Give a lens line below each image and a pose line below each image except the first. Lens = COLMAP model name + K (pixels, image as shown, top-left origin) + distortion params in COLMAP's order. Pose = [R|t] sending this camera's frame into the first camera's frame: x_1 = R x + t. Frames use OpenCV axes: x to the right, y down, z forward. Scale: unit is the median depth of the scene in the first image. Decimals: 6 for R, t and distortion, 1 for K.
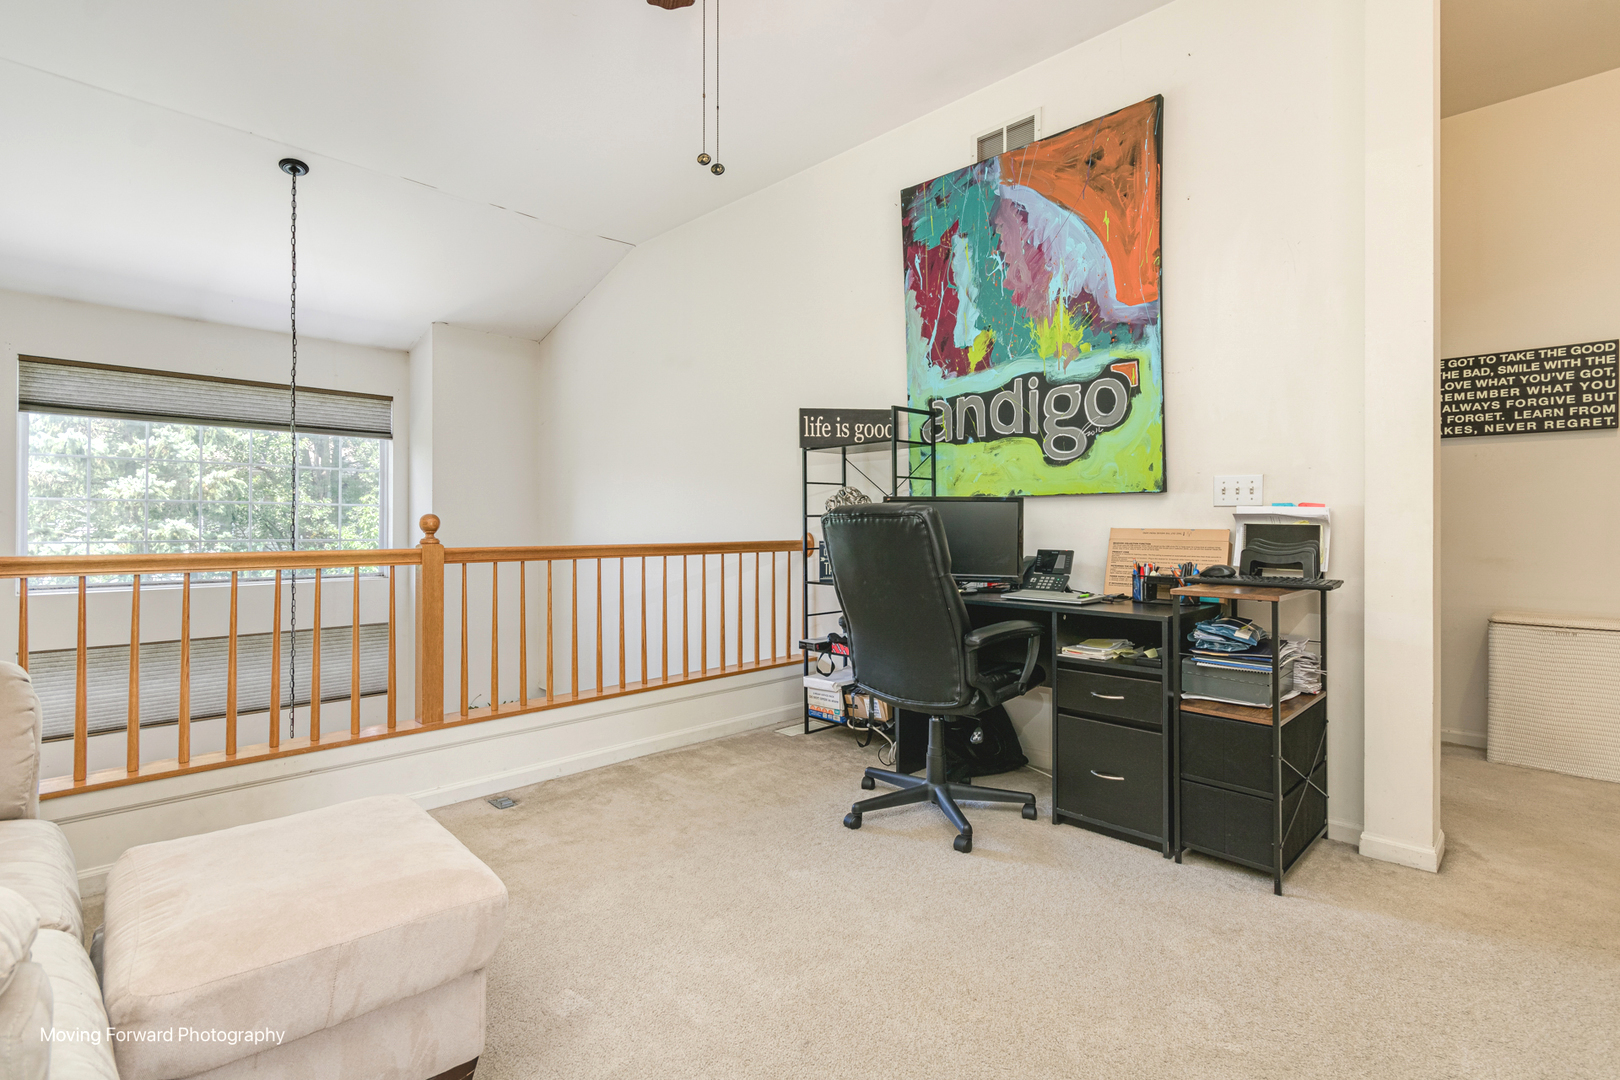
lens RADIAL K [[757.7, 0, 812.5], [0, 757.7, 529.1], [0, 0, 1]] dist [0.002451, 0.000185]
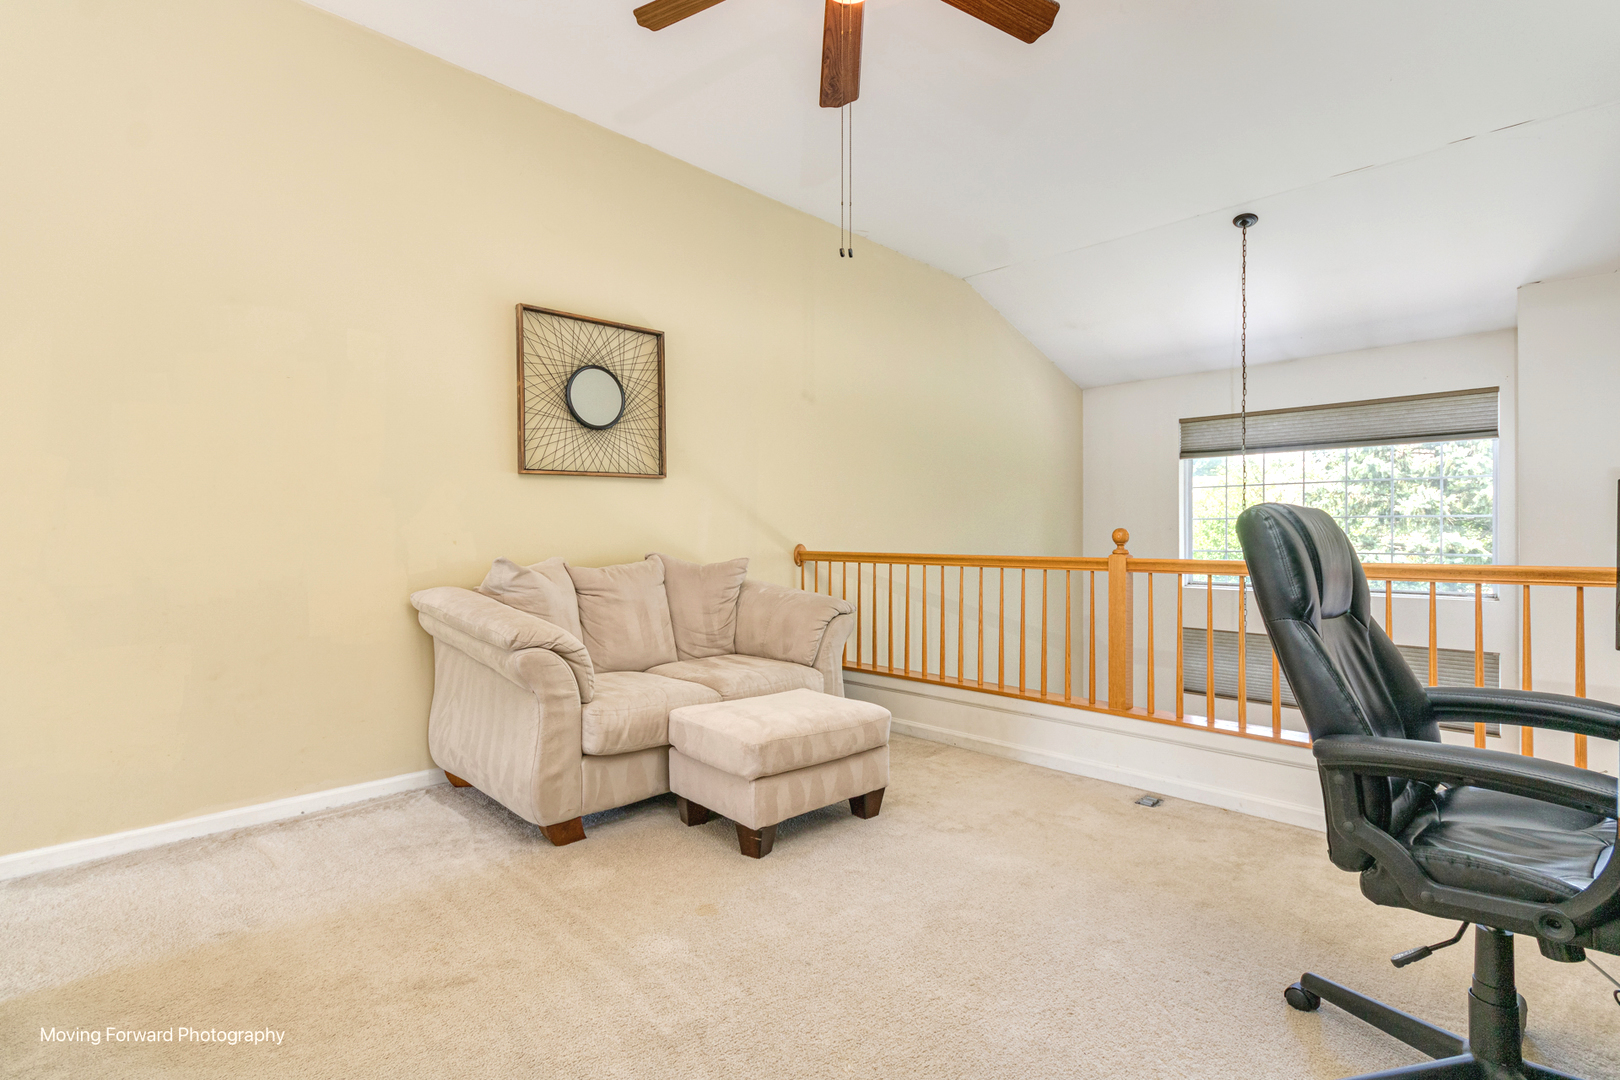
lens RADIAL K [[760.3, 0, 809.6], [0, 760.3, 546.7], [0, 0, 1]] dist [-0.037720, -0.000127]
pose [[-0.035497, 0.011116, -0.999308, 0.414218], [-0.003887, 0.999929, 0.011261, -0.001781], [0.999362, 0.004284, -0.035452, 0.360601]]
